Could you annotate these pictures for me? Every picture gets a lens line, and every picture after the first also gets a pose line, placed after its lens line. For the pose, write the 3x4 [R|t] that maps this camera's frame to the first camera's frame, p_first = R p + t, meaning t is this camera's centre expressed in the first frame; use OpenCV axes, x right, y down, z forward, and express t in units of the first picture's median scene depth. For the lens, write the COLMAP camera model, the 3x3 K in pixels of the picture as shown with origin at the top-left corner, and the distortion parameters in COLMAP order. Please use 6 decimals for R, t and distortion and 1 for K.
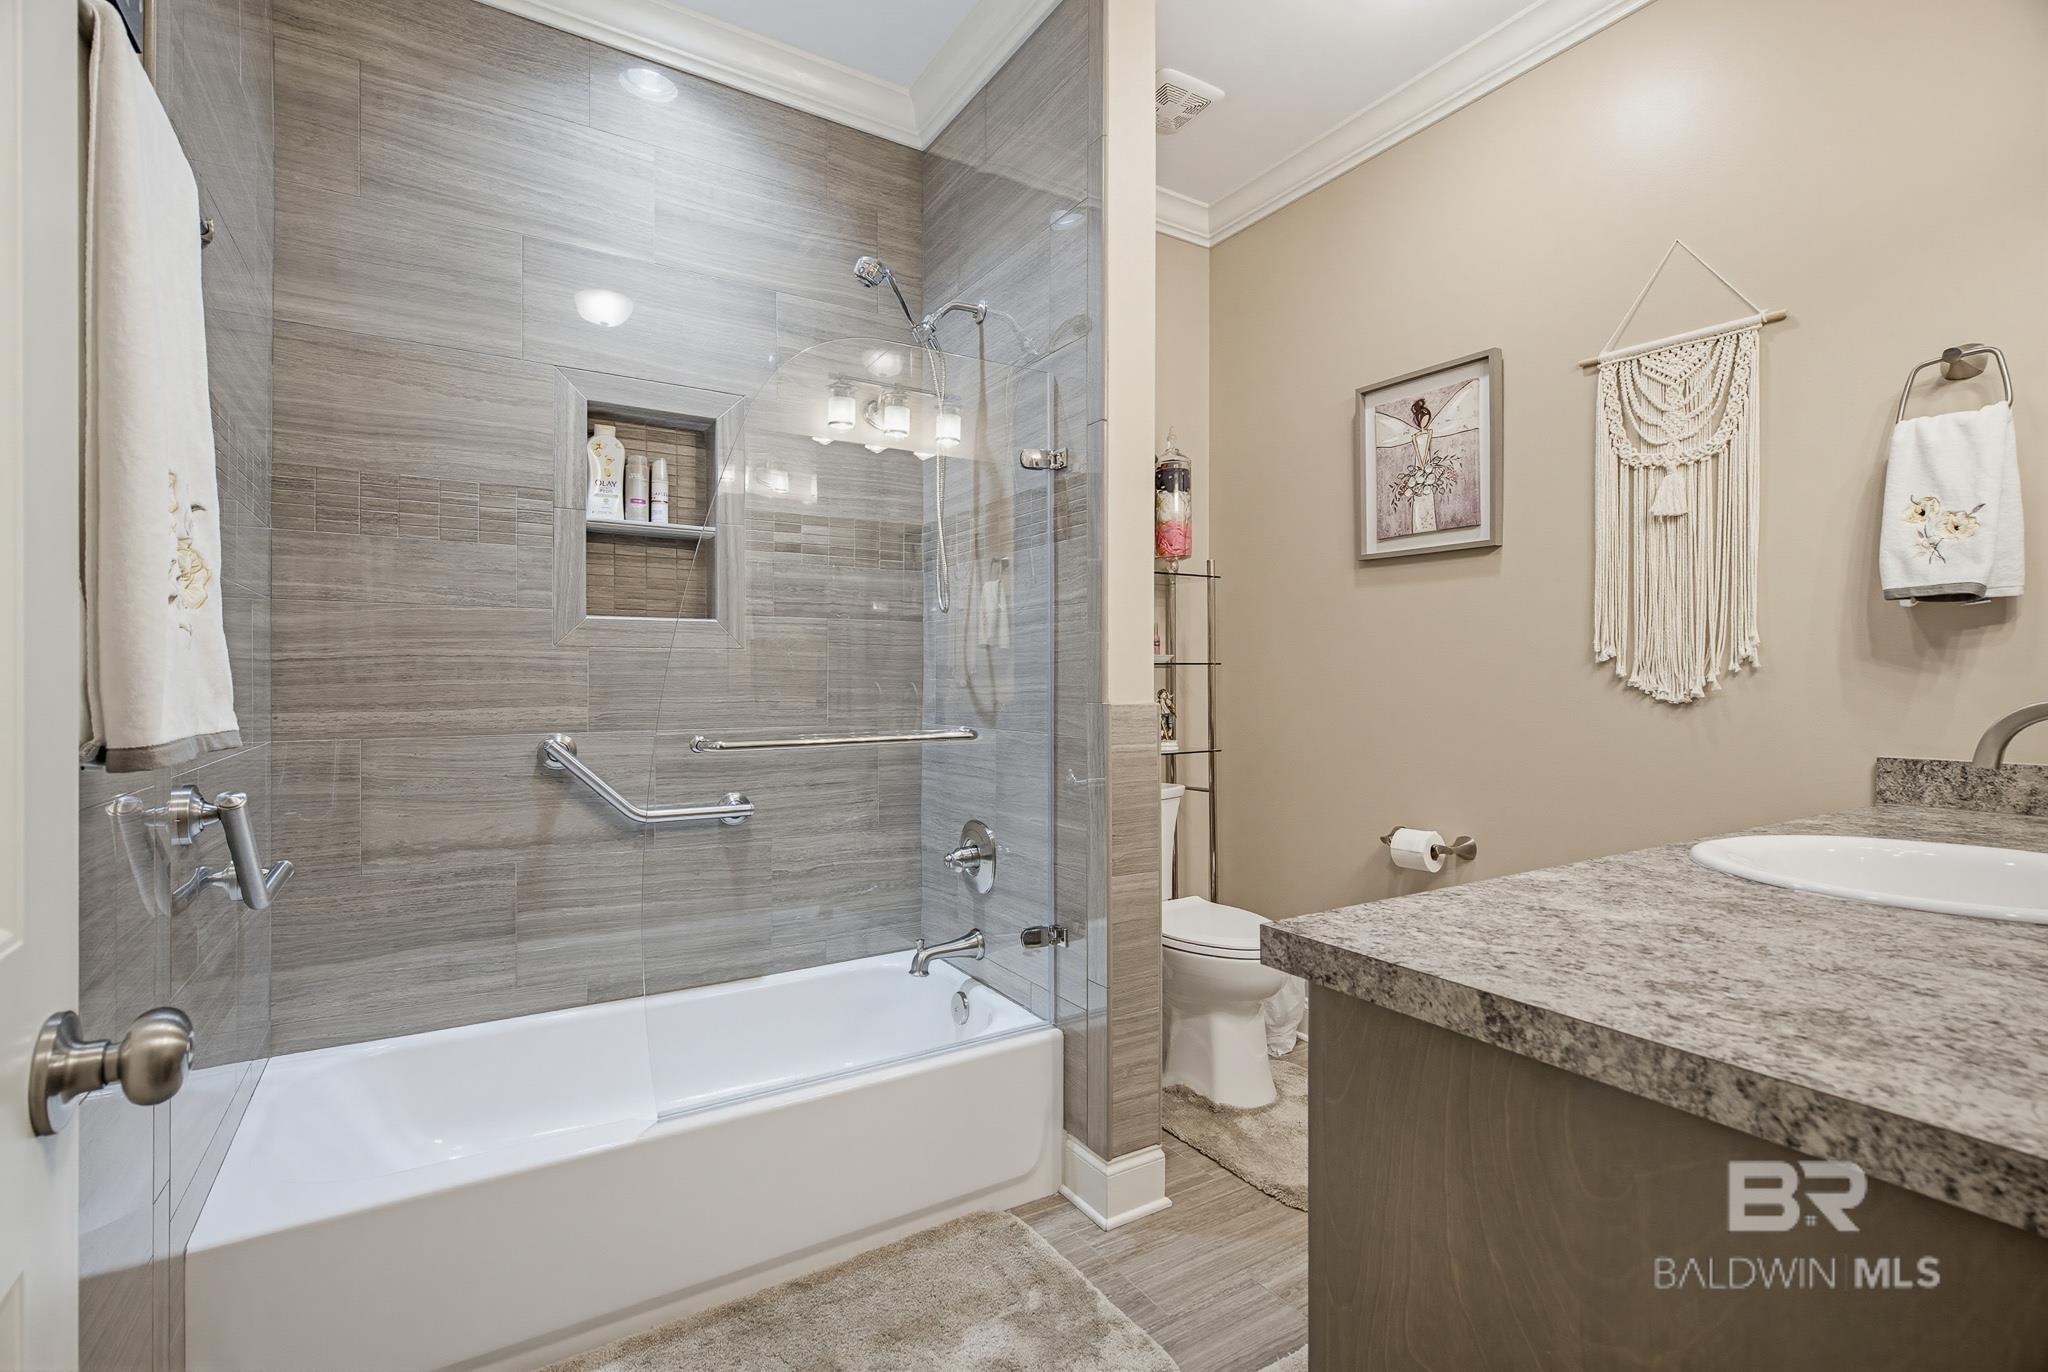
lens RADIAL K [[940.4, 0, 1024.9], [0, 940.4, 680.6], [0, 0, 1]] dist [0.006749, -0.000572]
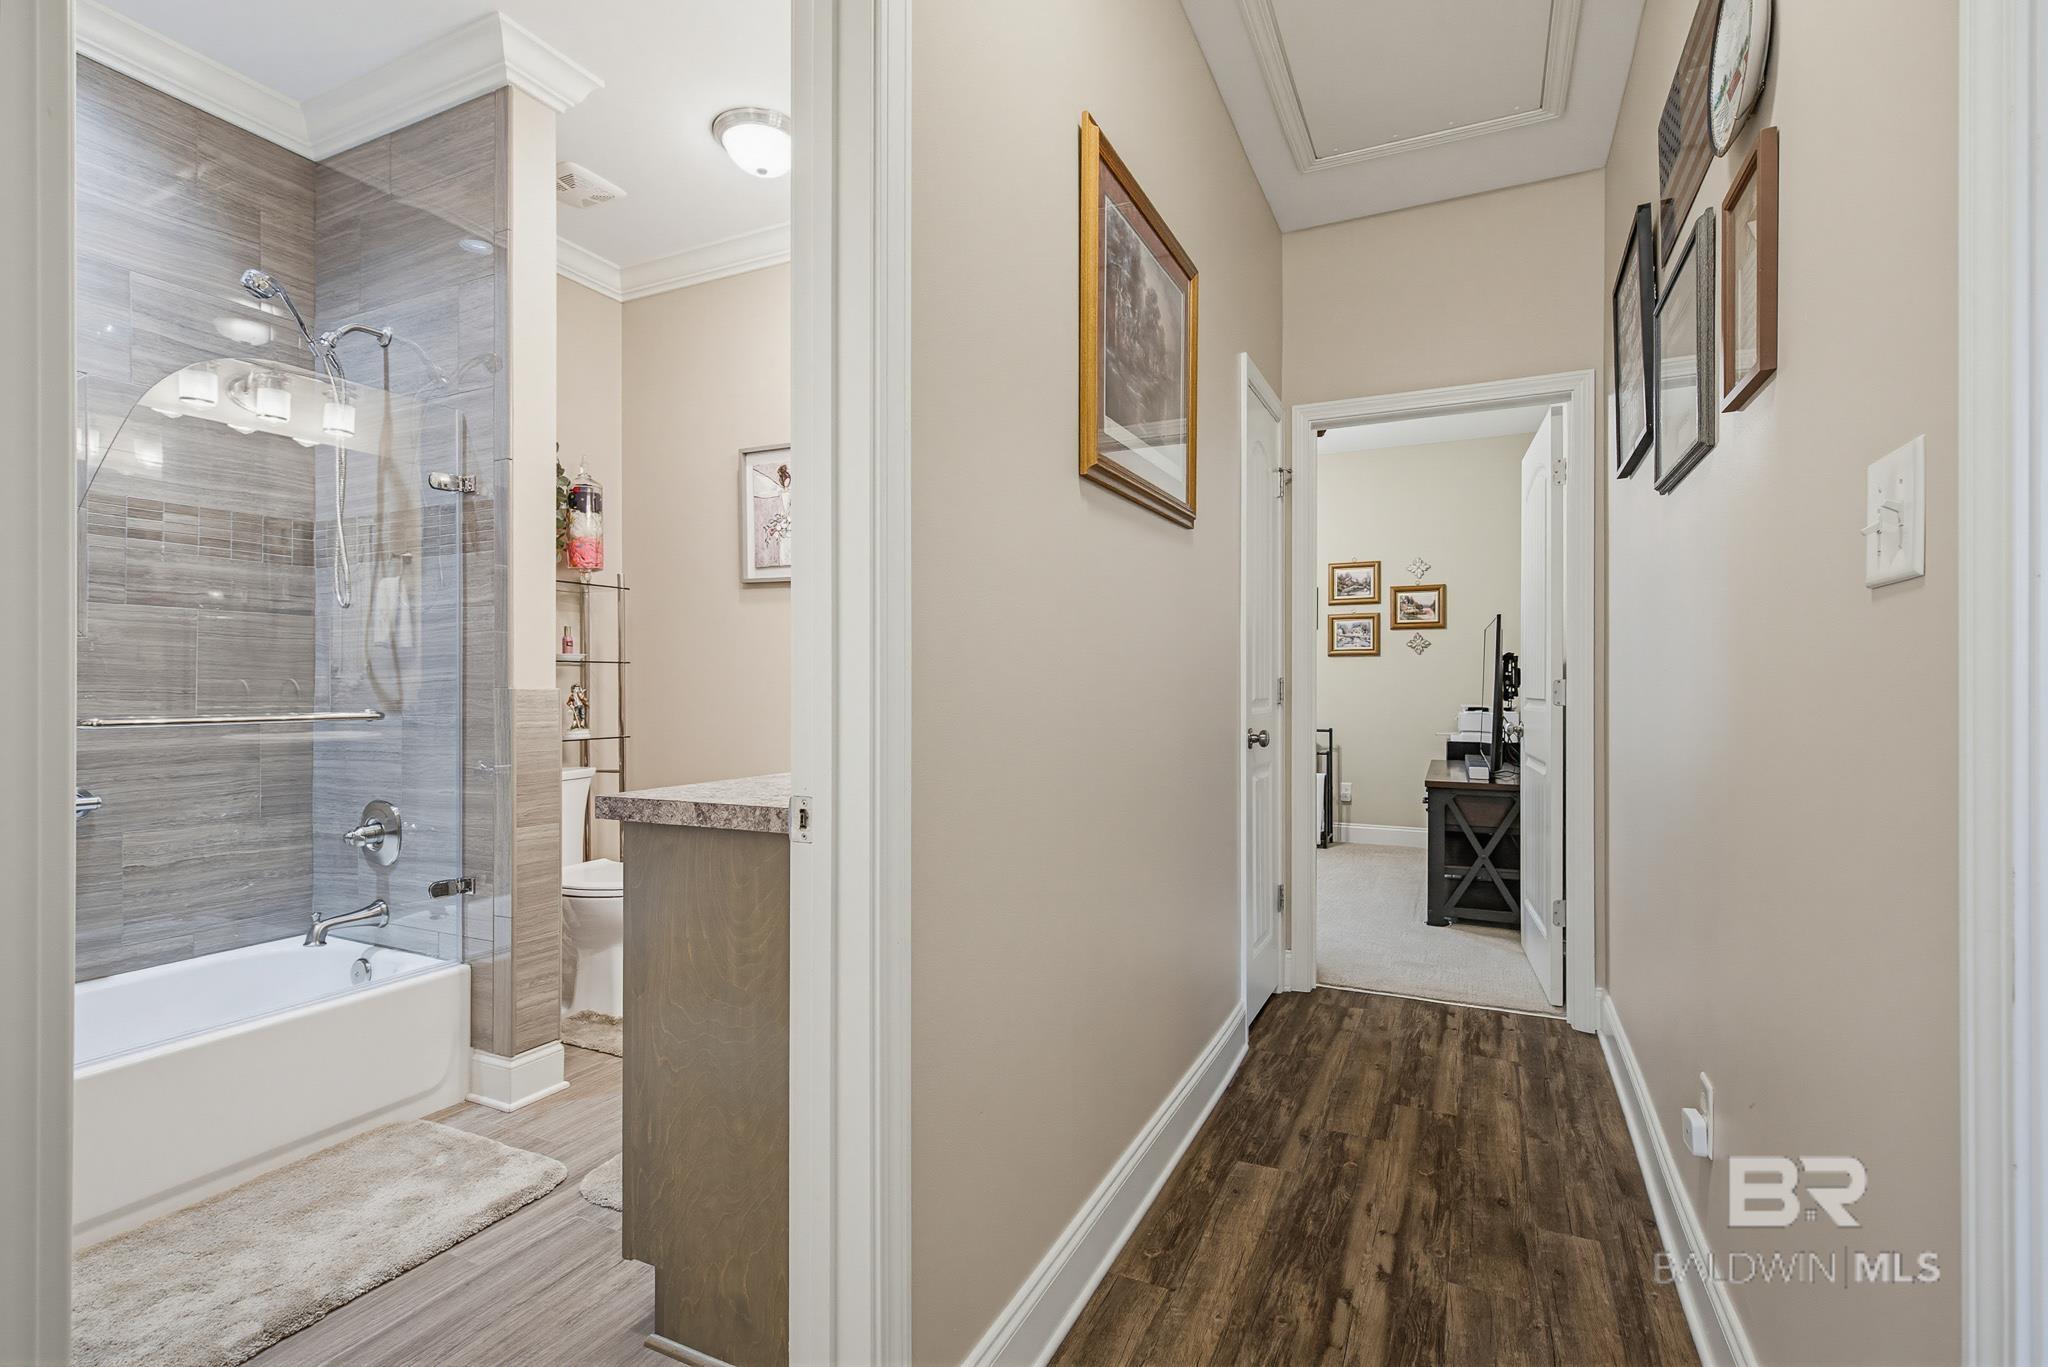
lens RADIAL K [[940.4, 0, 1023.1], [0, 940.4, 689.0], [0, 0, 1]] dist [0.006749, -0.000572]
pose [[0.846228, 0.001166, 0.532820, -0.003335], [0.000926, 0.999993, -0.003660, 0.024441], [-0.532820, 0.003591, 0.846221, -0.325085]]
